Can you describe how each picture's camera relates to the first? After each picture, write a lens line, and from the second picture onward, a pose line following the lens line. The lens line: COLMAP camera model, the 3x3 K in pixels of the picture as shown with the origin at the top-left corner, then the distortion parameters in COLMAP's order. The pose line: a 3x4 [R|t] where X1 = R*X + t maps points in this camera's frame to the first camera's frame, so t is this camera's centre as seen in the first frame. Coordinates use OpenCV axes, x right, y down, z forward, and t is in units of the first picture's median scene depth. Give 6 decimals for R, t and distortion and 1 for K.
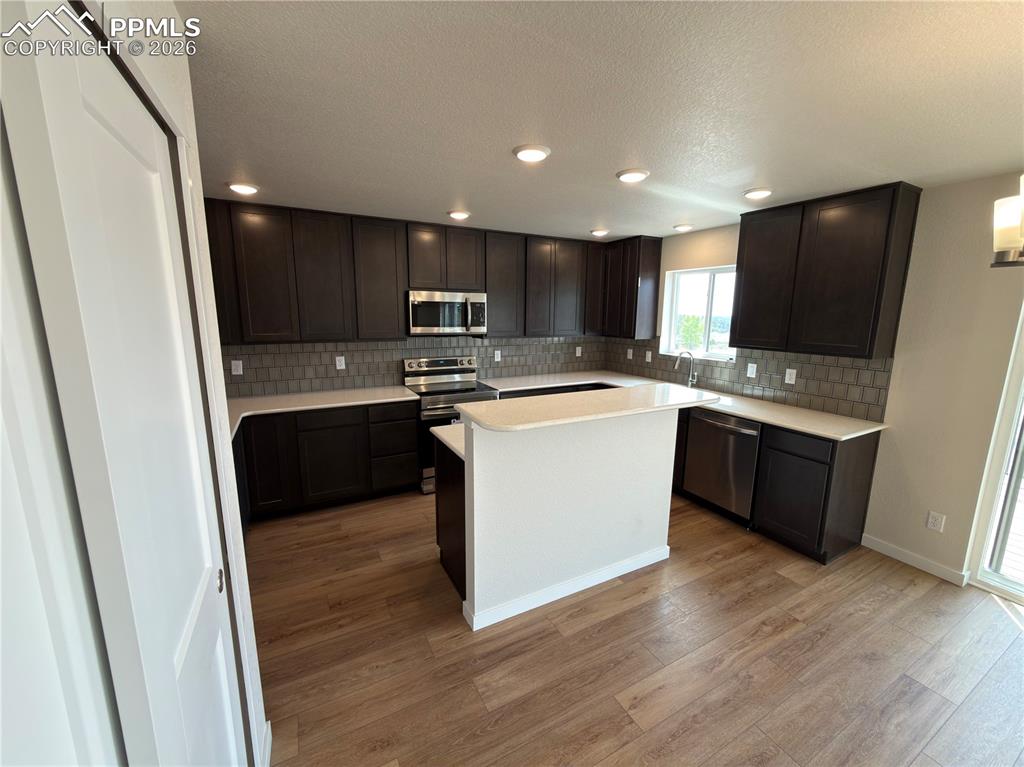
lens RADIAL K [[408.1, 0, 512.9], [0, 408.1, 383.2], [0, 0, 1]] dist [-0.000134, 0.000351]
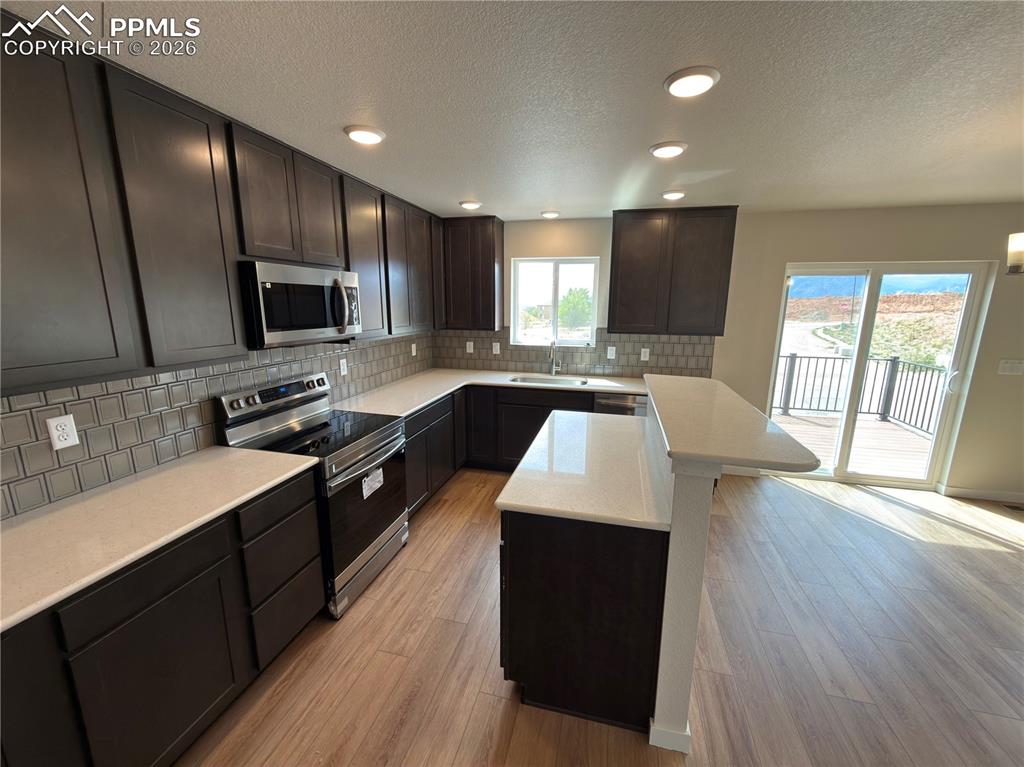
lens RADIAL K [[408.1, 0, 512.9], [0, 408.1, 383.2], [0, 0, 1]] dist [-0.000134, 0.000351]
pose [[0.674727, -0.150399, 0.722581, -0.400568], [0.128033, 0.988026, 0.086095, -0.074062], [-0.726877, 0.034424, 0.685904, 0.392406]]
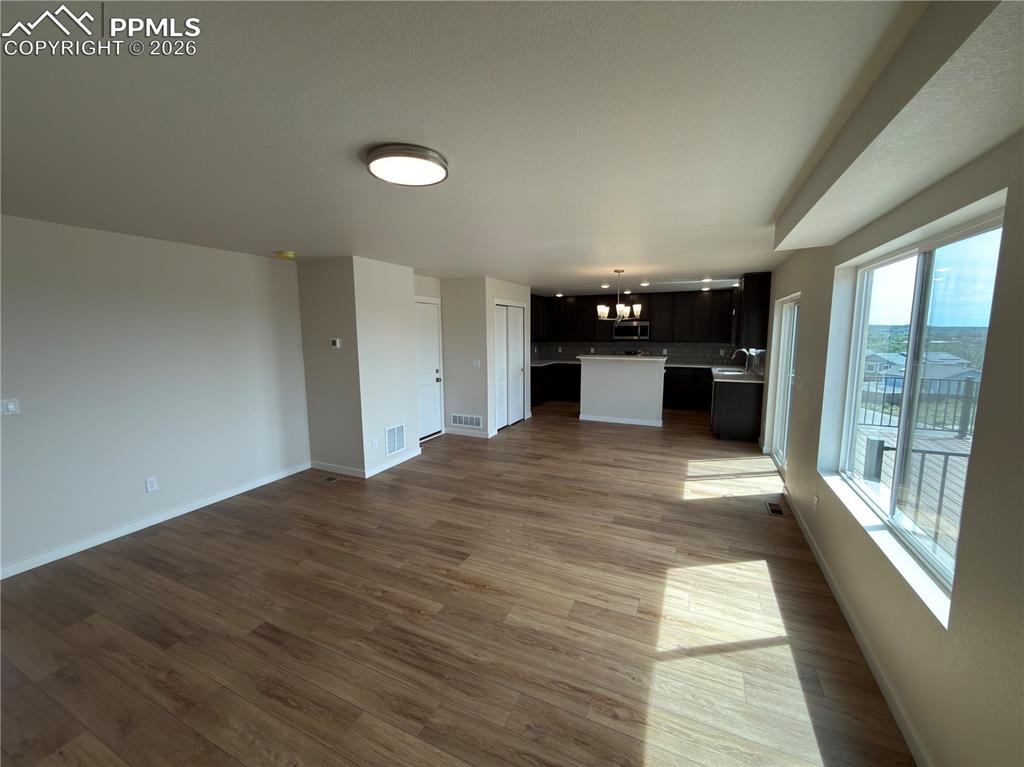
lens RADIAL K [[408.1, 0, 512.9], [0, 408.1, 383.2], [0, 0, 1]] dist [-0.000134, 0.000351]
pose [[0.599038, 0.089547, -0.795697, 1.295007], [-0.129735, 0.991451, 0.013906, 0.179569], [0.790140, 0.094900, 0.605535, -0.903261]]
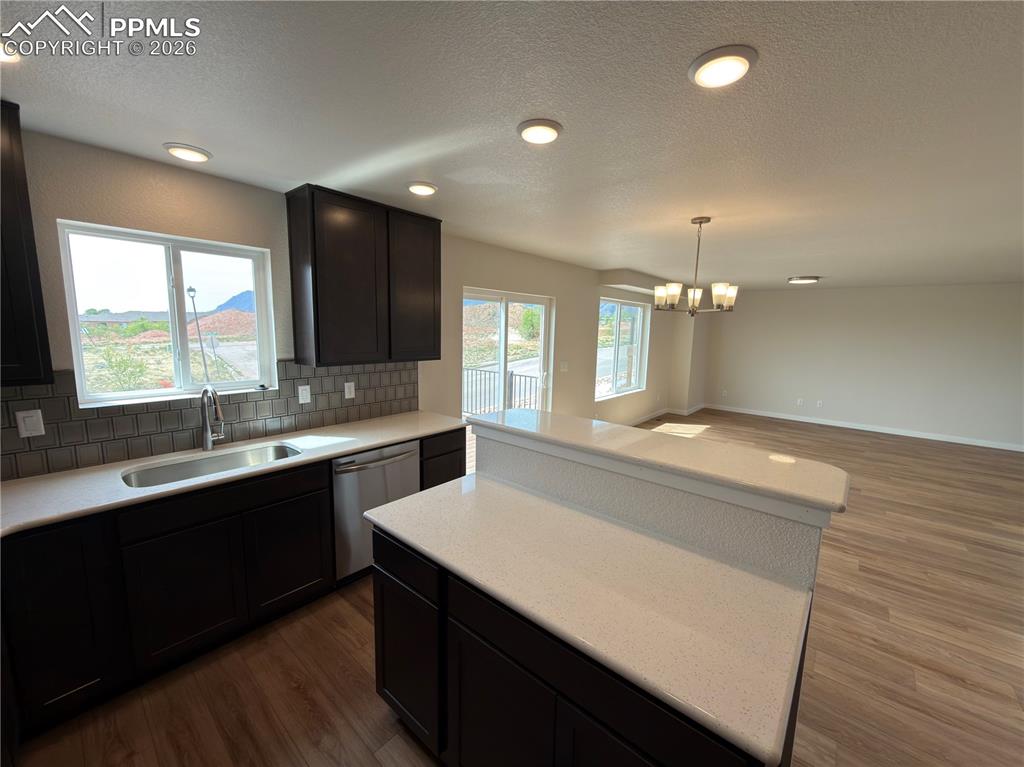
lens RADIAL K [[408.1, 0, 512.9], [0, 408.1, 383.2], [0, 0, 1]] dist [-0.000134, 0.000351]
pose [[-0.361371, -0.144050, 0.921228, -0.242758], [0.138128, 0.968823, 0.205676, -0.144034], [-0.922134, 0.201573, -0.330208, 0.822456]]
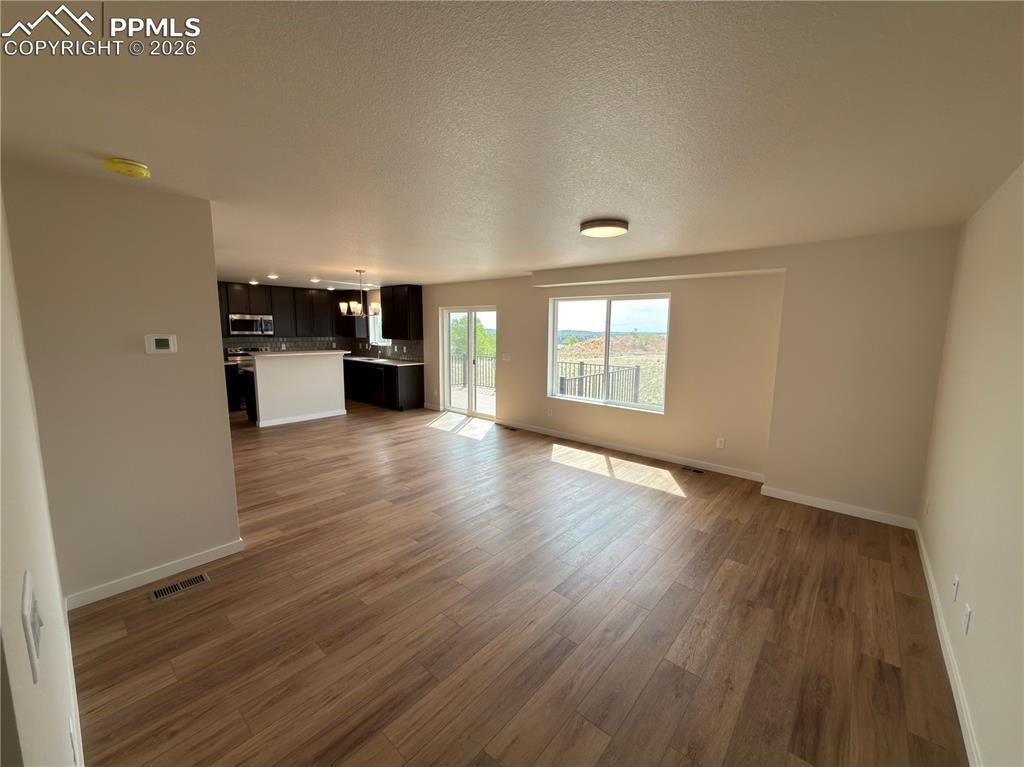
lens RADIAL K [[408.1, 0, 512.9], [0, 408.1, 383.2], [0, 0, 1]] dist [-0.000134, 0.000351]
pose [[0.935127, -0.047016, 0.351179, 0.345445], [0.059871, 0.997872, -0.025829, 0.260680], [-0.349217, 0.045179, 0.935952, -1.410557]]
